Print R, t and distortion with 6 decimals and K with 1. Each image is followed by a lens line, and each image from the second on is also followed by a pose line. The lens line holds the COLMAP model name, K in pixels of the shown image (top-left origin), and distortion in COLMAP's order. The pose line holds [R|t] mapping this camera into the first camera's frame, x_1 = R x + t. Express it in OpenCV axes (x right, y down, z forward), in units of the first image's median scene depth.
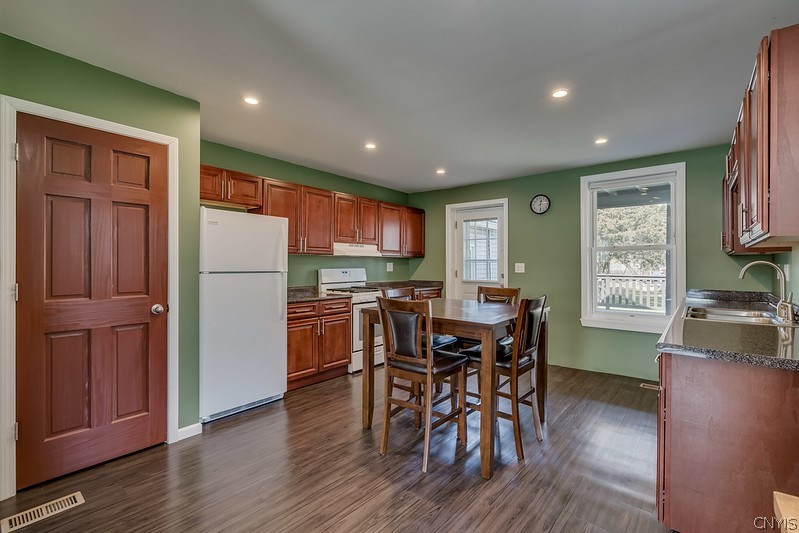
lens RADIAL K [[363.2, 0, 399.5], [0, 363.2, 266.5], [0, 0, 1]] dist [0.000273, 0.000160]
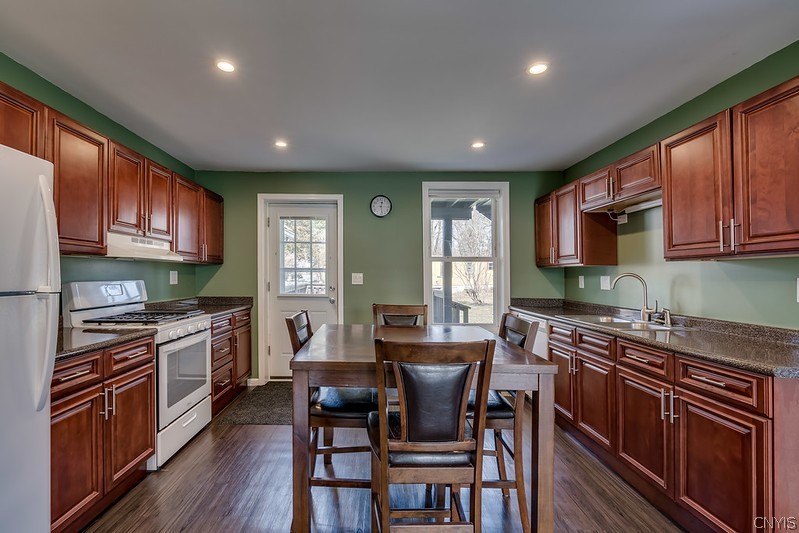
lens RADIAL K [[378.2, 0, 367.4], [0, 378.2, 273.1], [0, 0, 1]] dist [-0.000985, 0.000067]
pose [[0.776887, 0.004987, 0.629620, -0.226631], [0.000427, 0.999964, -0.008448, -0.001498], [-0.629640, 0.006832, 0.776857, 0.324887]]
